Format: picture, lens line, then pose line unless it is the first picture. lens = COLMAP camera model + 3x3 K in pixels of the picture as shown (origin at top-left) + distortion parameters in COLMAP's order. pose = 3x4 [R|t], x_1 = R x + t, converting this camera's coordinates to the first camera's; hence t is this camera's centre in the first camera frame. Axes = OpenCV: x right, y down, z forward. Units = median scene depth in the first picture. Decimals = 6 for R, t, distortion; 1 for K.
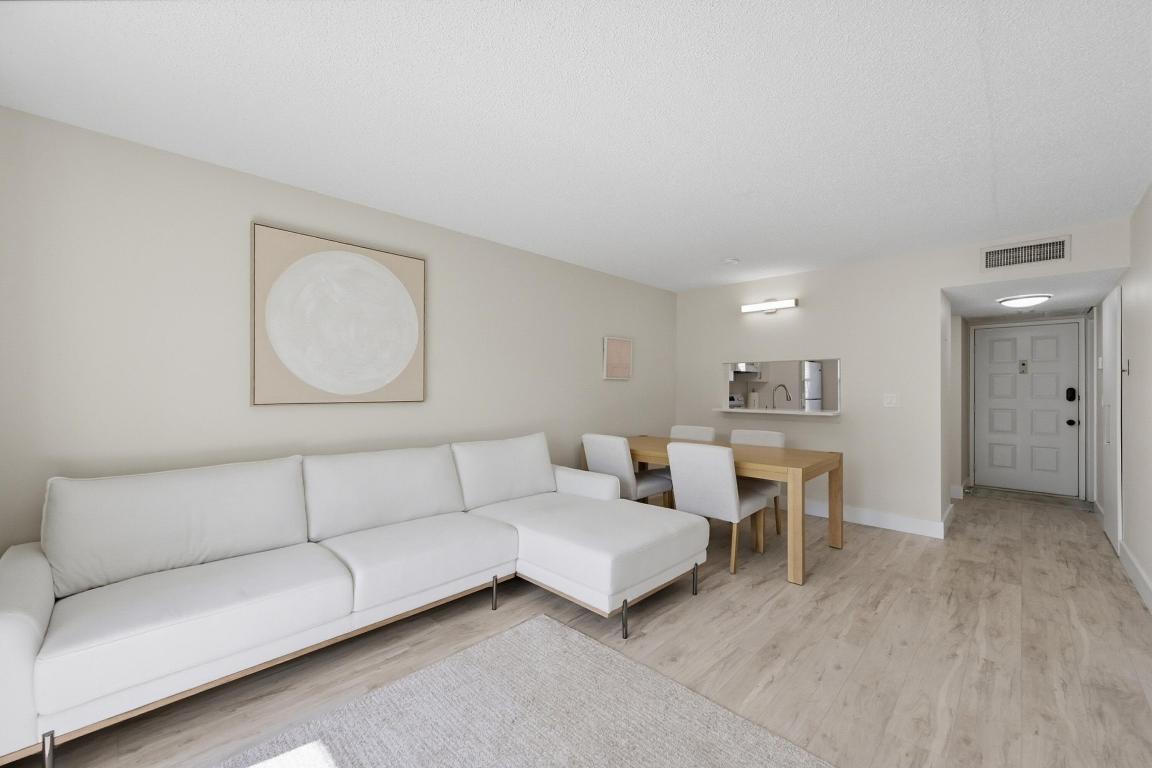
lens RADIAL K [[457.0, 0, 579.5], [0, 457.0, 385.6], [0, 0, 1]] dist [0.000897, -0.000060]
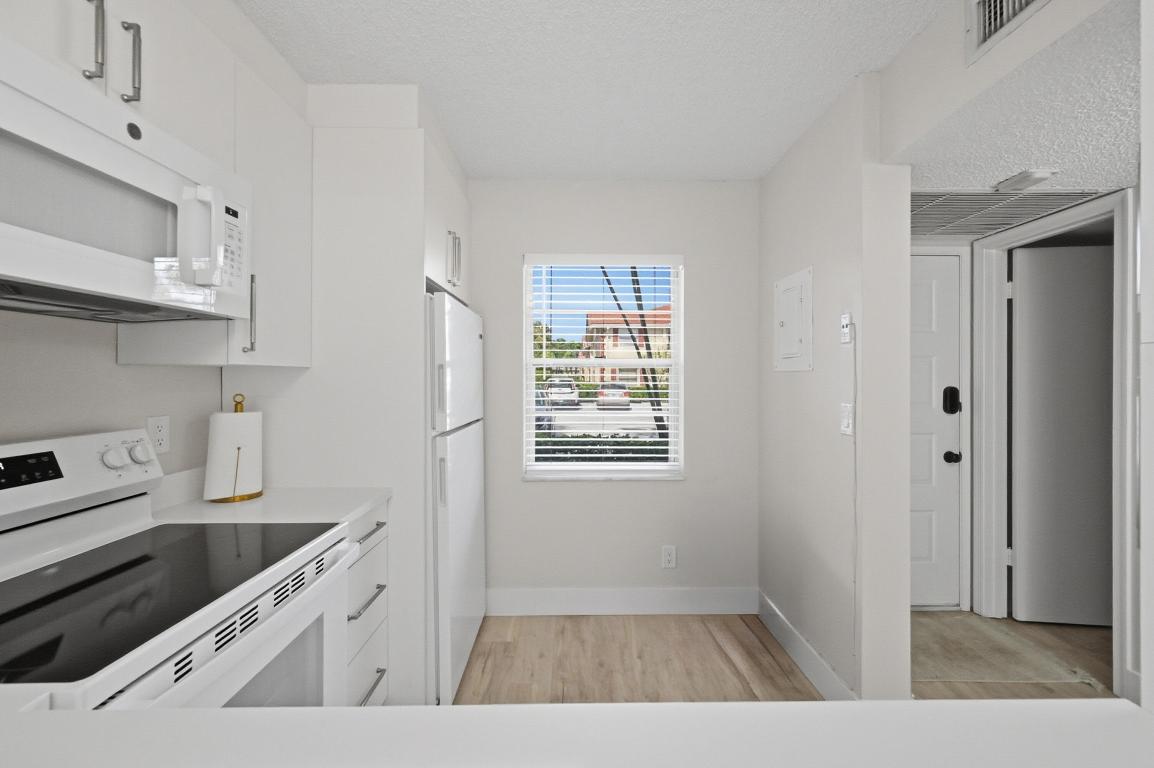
lens RADIAL K [[457.8, 0, 580.5], [0, 457.8, 385.6], [0, 0, 1]] dist [0.000897, -0.000060]
pose [[0.702320, -0.006448, 0.711832, 0.779486], [-0.000490, 0.999954, 0.009541, -0.001738], [-0.711861, -0.007049, 0.702285, 1.661773]]
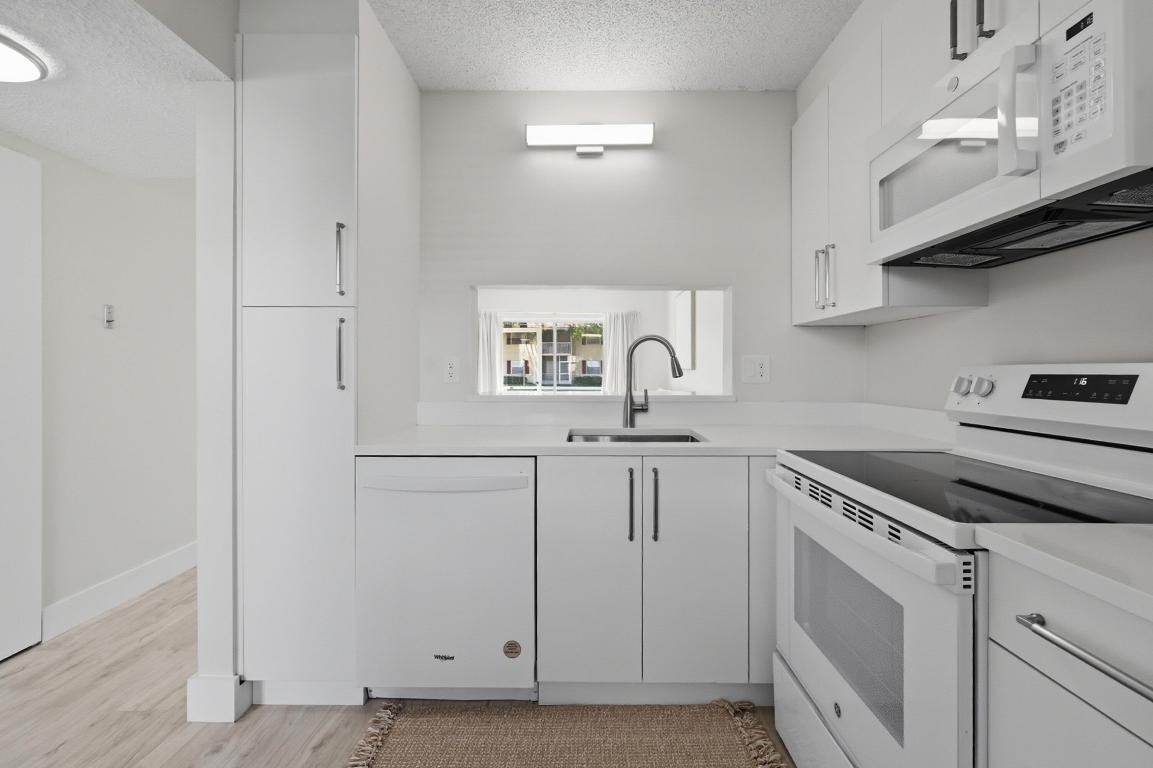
lens RADIAL K [[481.4, 0, 581.9], [0, 481.4, 371.3], [0, 0, 1]] dist [-0.000750, -0.000033]
pose [[-0.717940, -0.000938, -0.696105, 1.272978], [0.002674, 0.999988, -0.004105, 0.051567], [0.696100, -0.004809, -0.717929, 2.186074]]
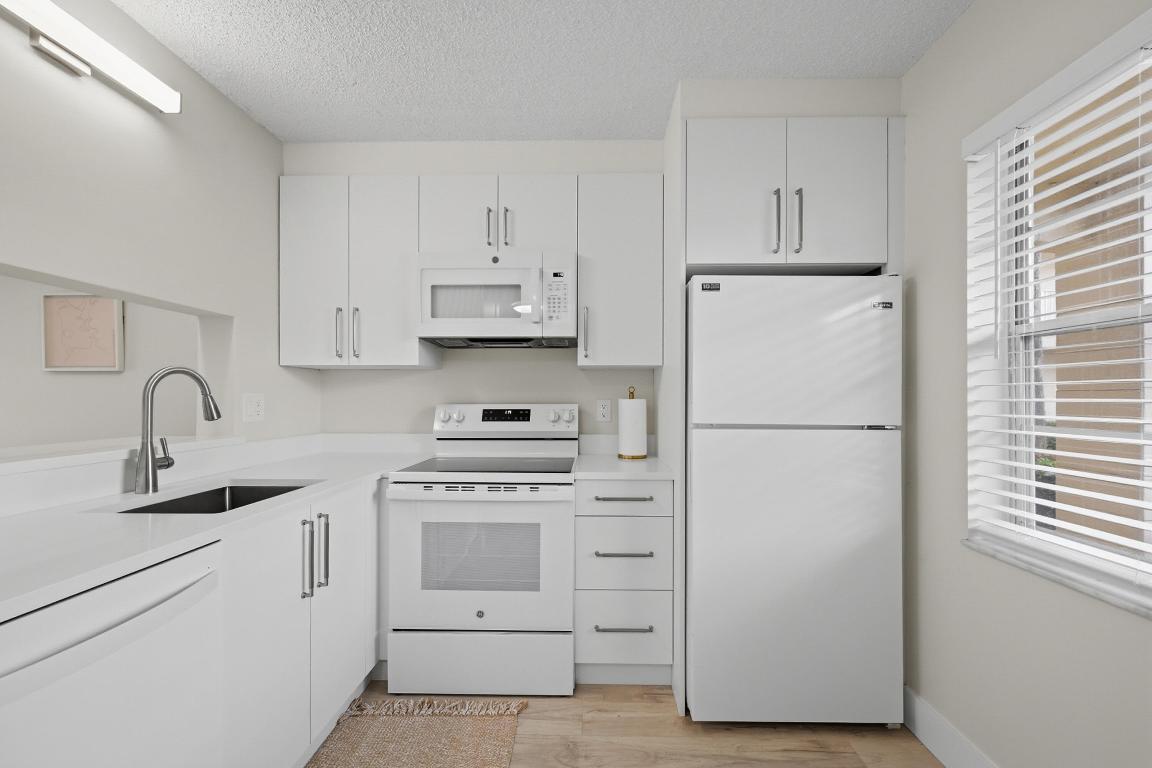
lens RADIAL K [[470.7, 0, 577.2], [0, 470.7, 394.3], [0, 0, 1]] dist [0.001698, -0.000107]
pose [[0.684997, -0.008237, -0.728500, 1.406658], [0.006298, 0.999966, -0.005385, 0.032743], [0.728519, -0.000899, 0.685025, 1.707419]]
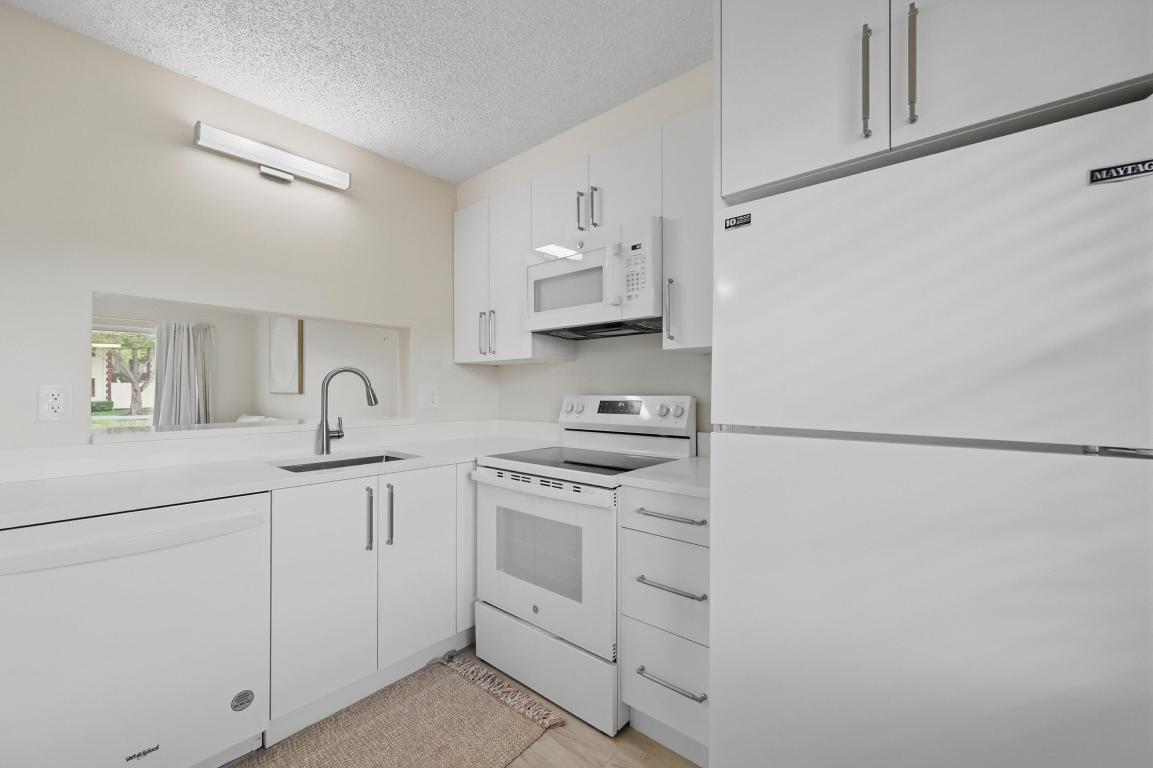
lens RADIAL K [[457.4, 0, 580.0], [0, 457.4, 385.6], [0, 0, 1]] dist [0.000897, -0.000060]
pose [[0.071373, -0.013494, -0.997358, 1.463644], [0.007587, 0.999887, -0.012985, 0.037651], [0.997421, -0.006640, 0.071468, 2.065948]]
